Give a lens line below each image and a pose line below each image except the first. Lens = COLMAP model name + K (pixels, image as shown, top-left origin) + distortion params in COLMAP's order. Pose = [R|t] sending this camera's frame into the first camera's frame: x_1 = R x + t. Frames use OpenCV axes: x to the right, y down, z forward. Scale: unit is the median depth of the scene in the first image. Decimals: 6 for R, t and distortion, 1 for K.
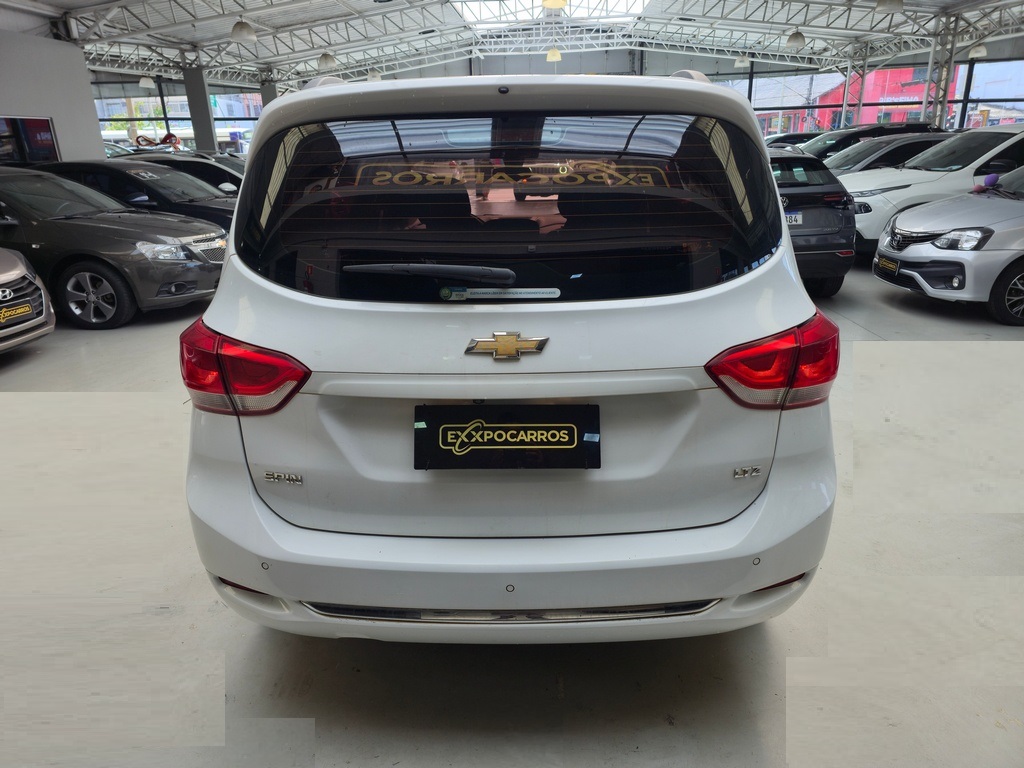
lens RADIAL K [[681.2, 0, 507.2], [0, 681.2, 385.0], [0, 0, 1]] dist [0.068356, -0.041982]
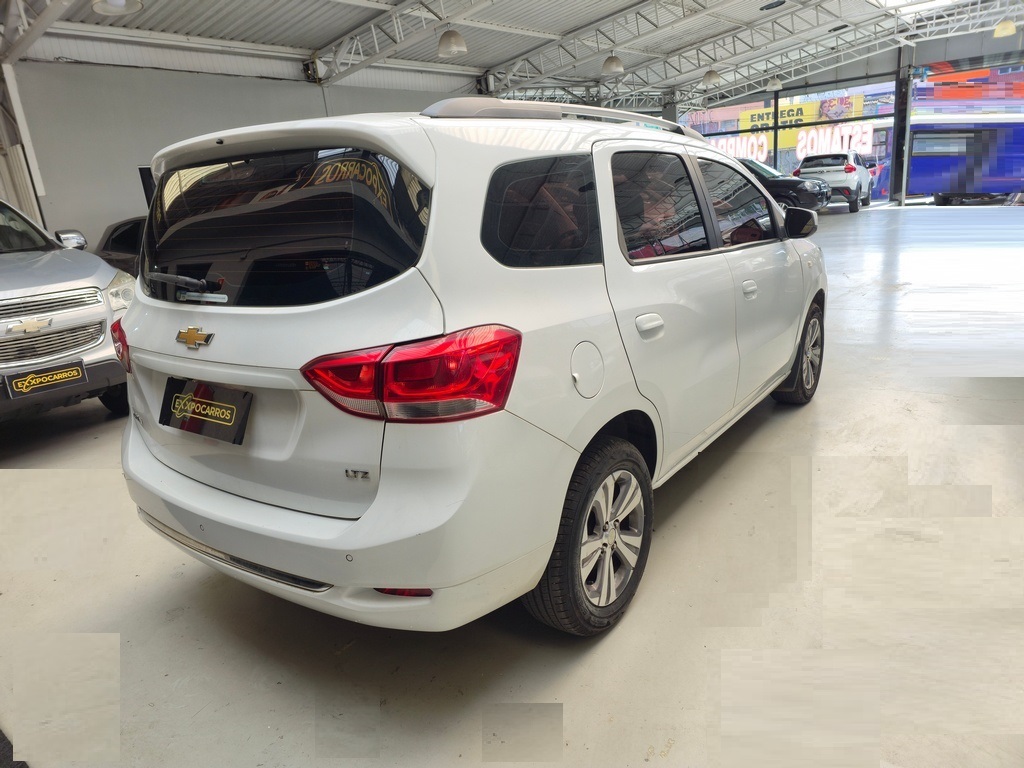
lens RADIAL K [[681.2, 0, 507.2], [0, 681.2, 385.0], [0, 0, 1]] dist [0.068356, -0.041982]
pose [[0.827025, 0.116987, -0.549857, 0.102853], [-0.127462, 0.991656, 0.019272, -0.005839], [0.547524, 0.054147, 0.835036, 0.020396]]
